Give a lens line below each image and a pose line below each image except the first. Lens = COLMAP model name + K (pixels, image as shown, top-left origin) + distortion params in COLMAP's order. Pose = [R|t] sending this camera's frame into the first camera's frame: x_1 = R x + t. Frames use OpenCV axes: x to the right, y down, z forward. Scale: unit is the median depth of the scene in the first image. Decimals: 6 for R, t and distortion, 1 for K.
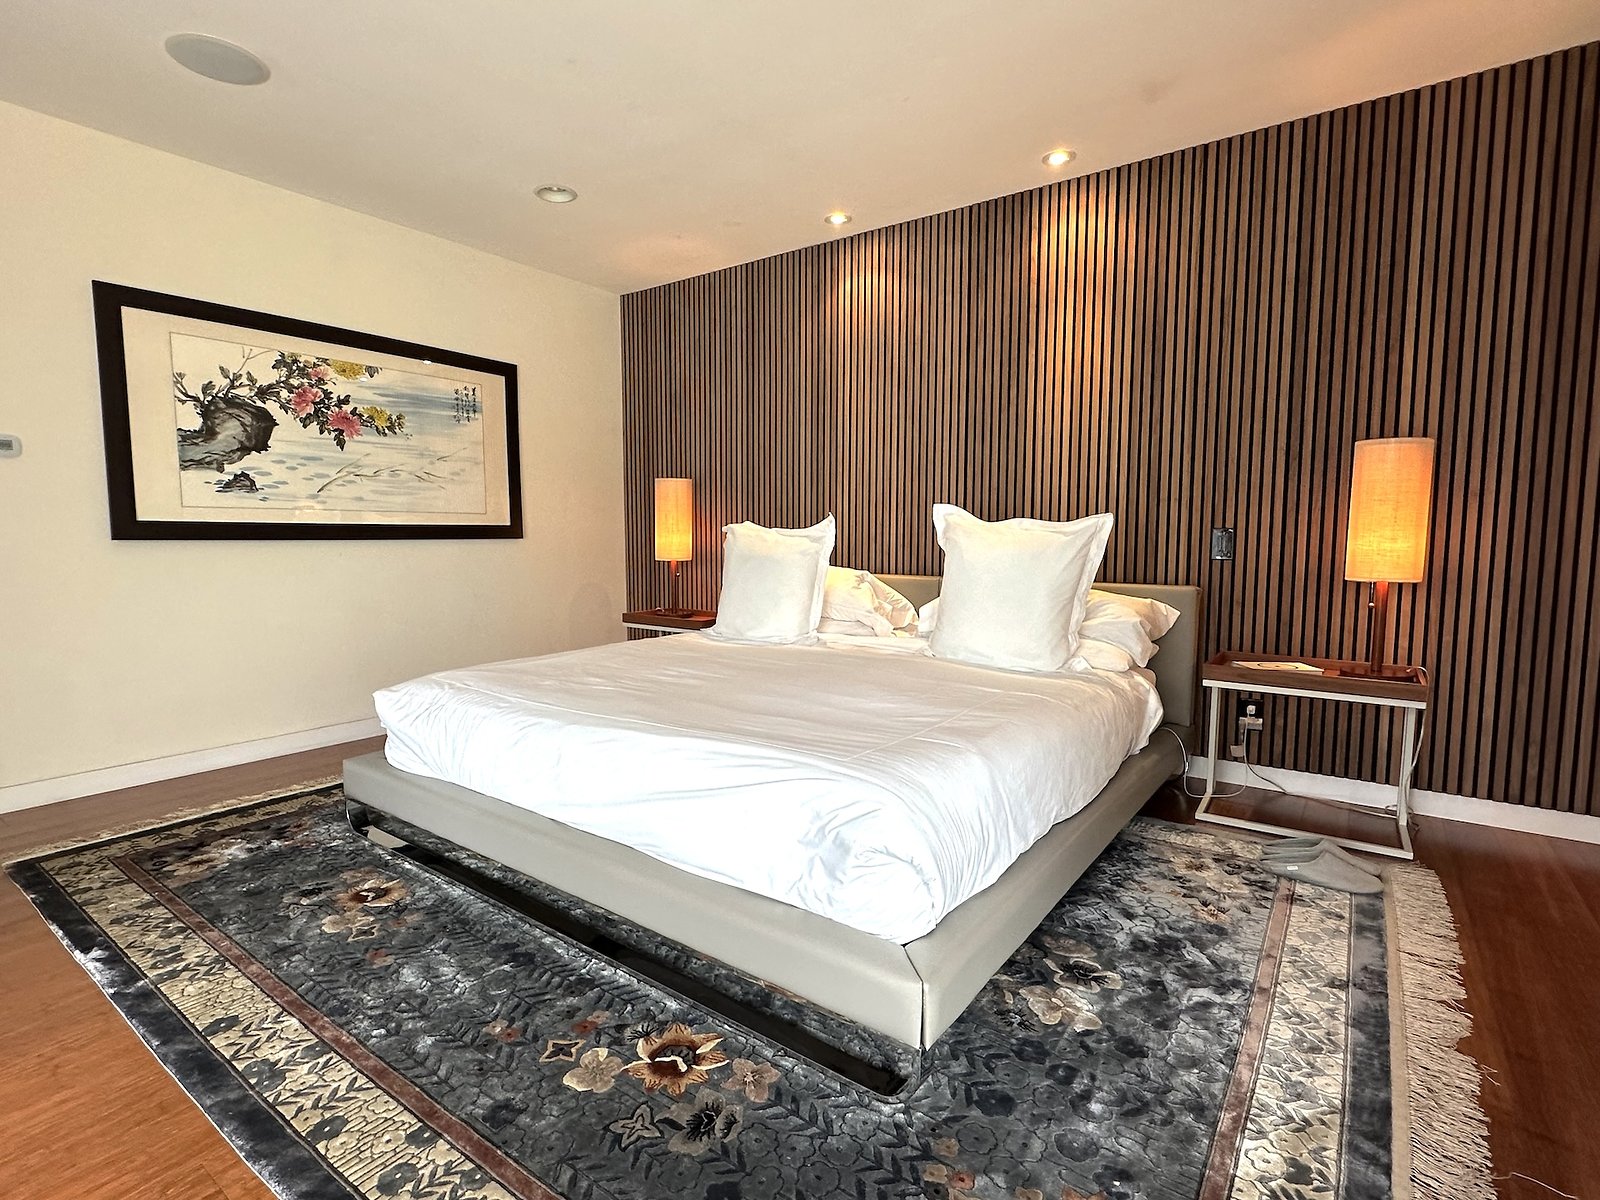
lens RADIAL K [[810.2, 0, 794.1], [0, 810.2, 552.4], [0, 0, 1]] dist [0.048597, 0.000098]
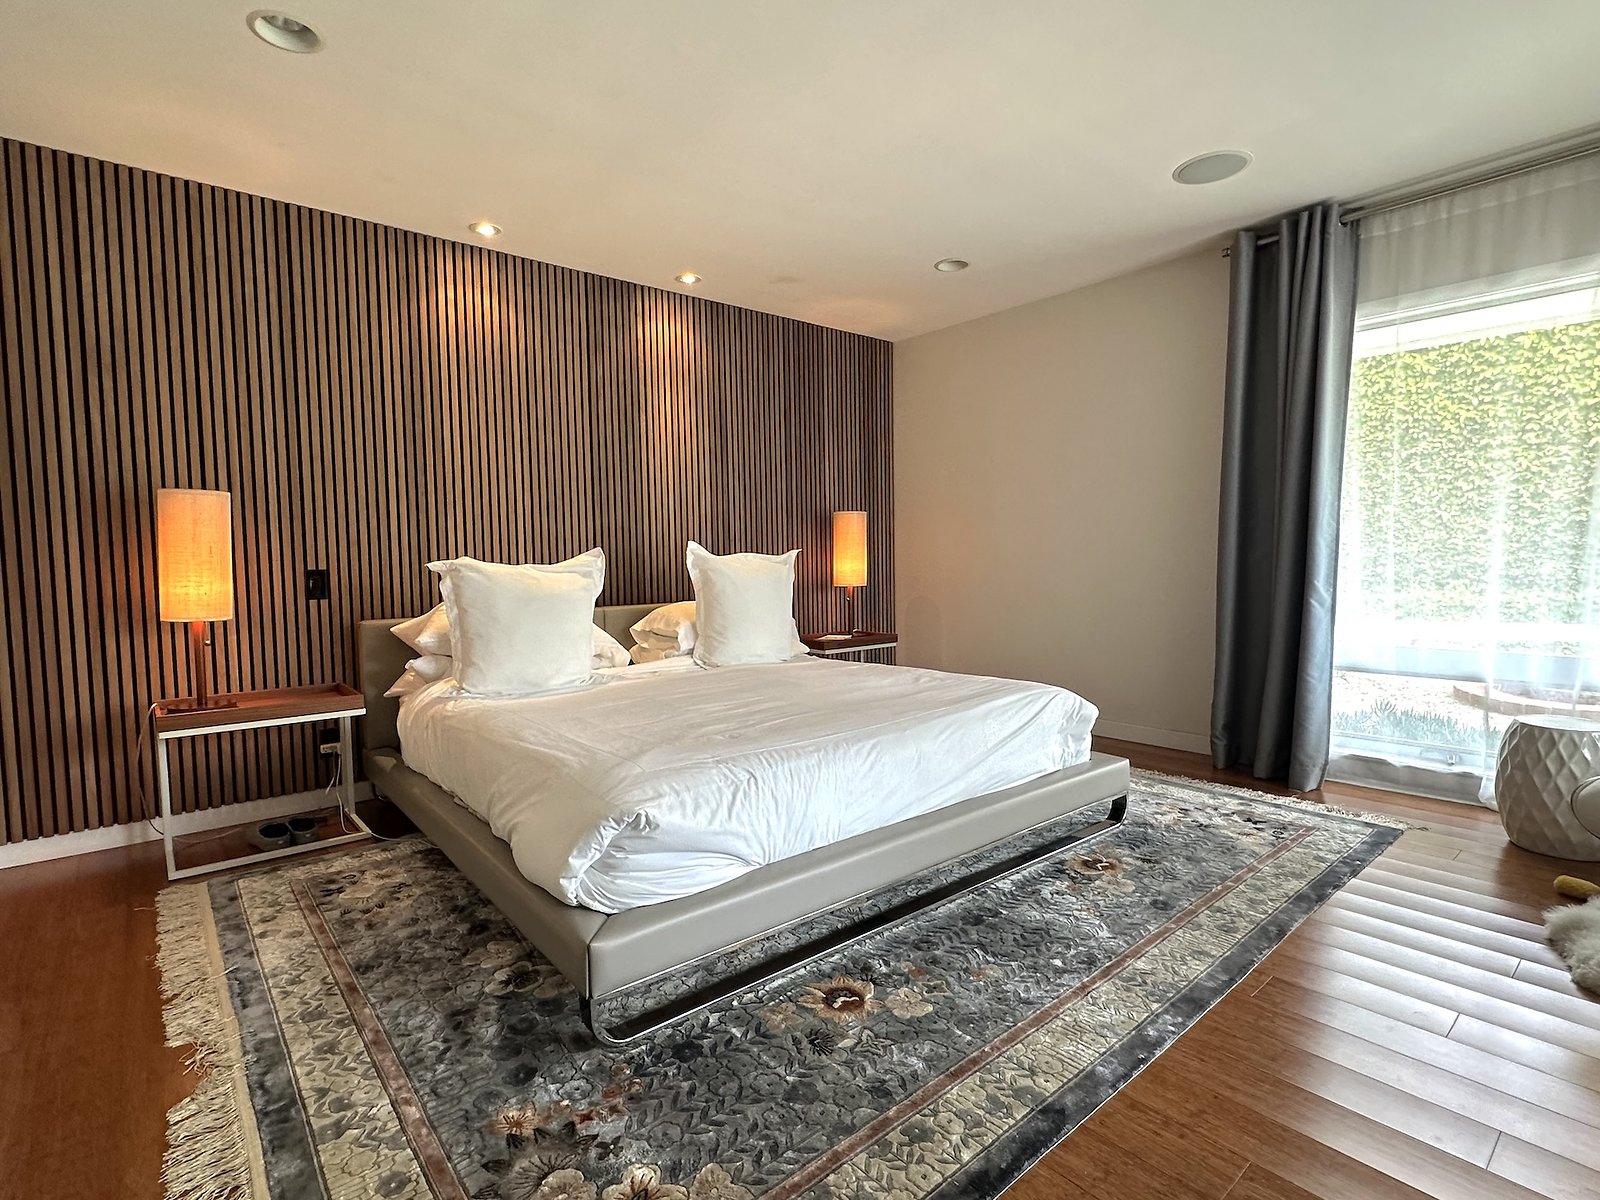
lens RADIAL K [[768.1, 0, 800.0], [0, 768.1, 600.0], [0, 0, 1]] dist [-0.054498, -0.000165]
pose [[0.242287, -0.051152, 0.968855, -0.733481], [0.040885, 0.998260, 0.042480, -0.013407], [-0.969343, 0.029319, 0.243957, 0.490631]]
